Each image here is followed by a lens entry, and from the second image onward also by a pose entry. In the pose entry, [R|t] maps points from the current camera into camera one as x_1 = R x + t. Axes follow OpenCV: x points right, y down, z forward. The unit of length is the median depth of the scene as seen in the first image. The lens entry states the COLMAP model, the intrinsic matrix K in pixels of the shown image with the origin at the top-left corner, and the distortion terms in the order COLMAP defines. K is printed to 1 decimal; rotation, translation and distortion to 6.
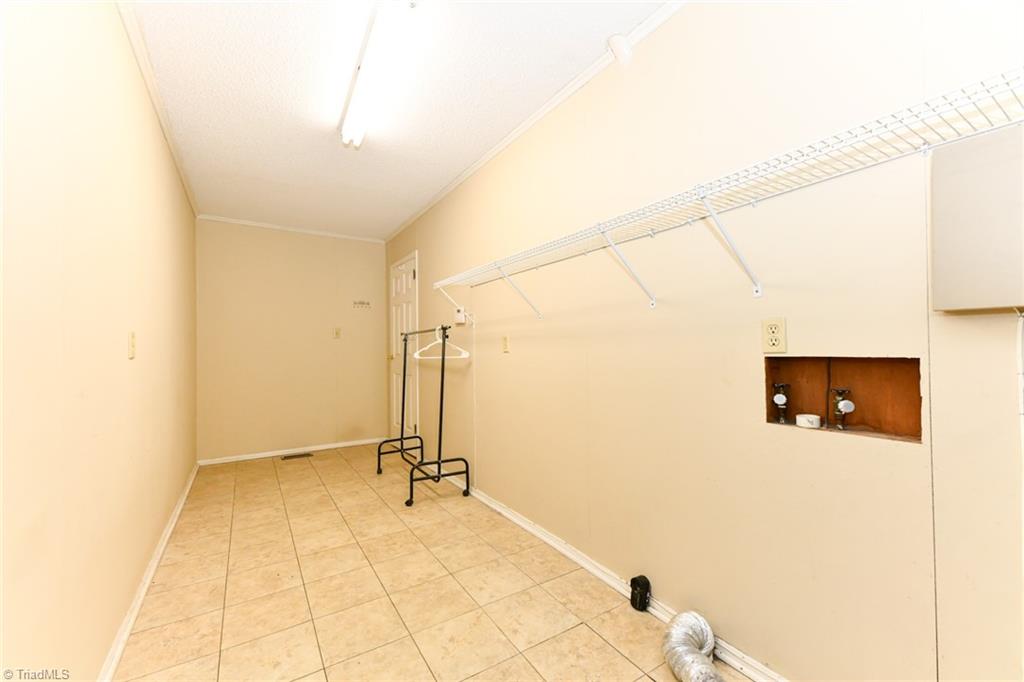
lens RADIAL K [[416.8, 0, 515.8], [0, 416.8, 345.0], [0, 0, 1]] dist [0.001459, 0.000066]
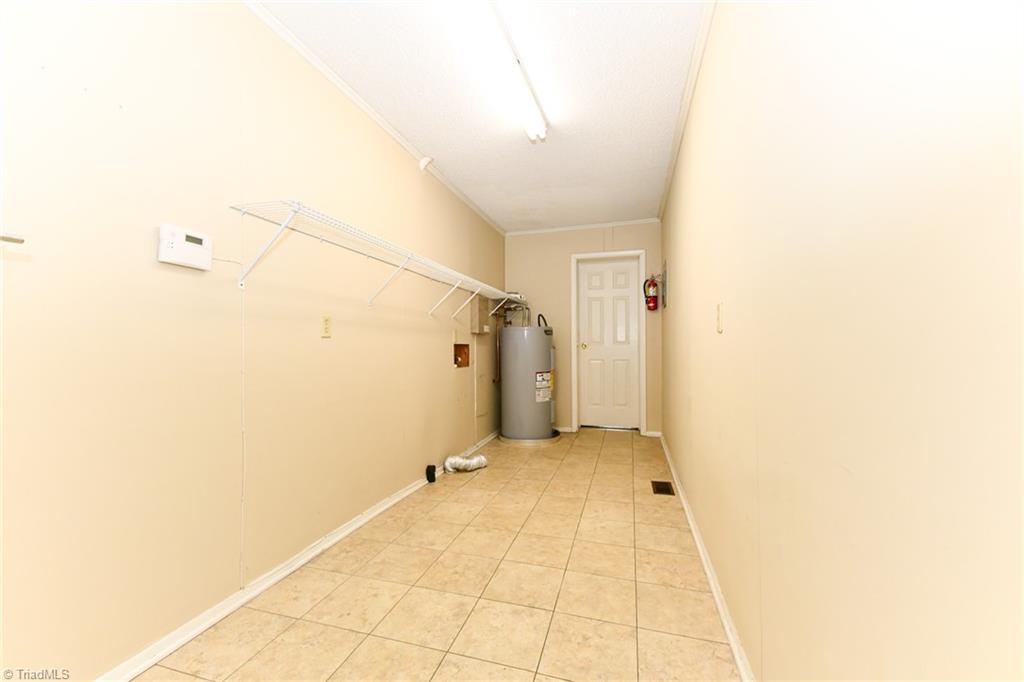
lens RADIAL K [[413.7, 0, 507.1], [0, 413.7, 346.9], [0, 0, 1]] dist [0.002122, 0.000087]
pose [[-0.653903, 0.016821, 0.756391, -1.057529], [0.001895, 0.999786, -0.020595, 0.065665], [-0.756576, -0.012034, -0.653795, 1.589489]]
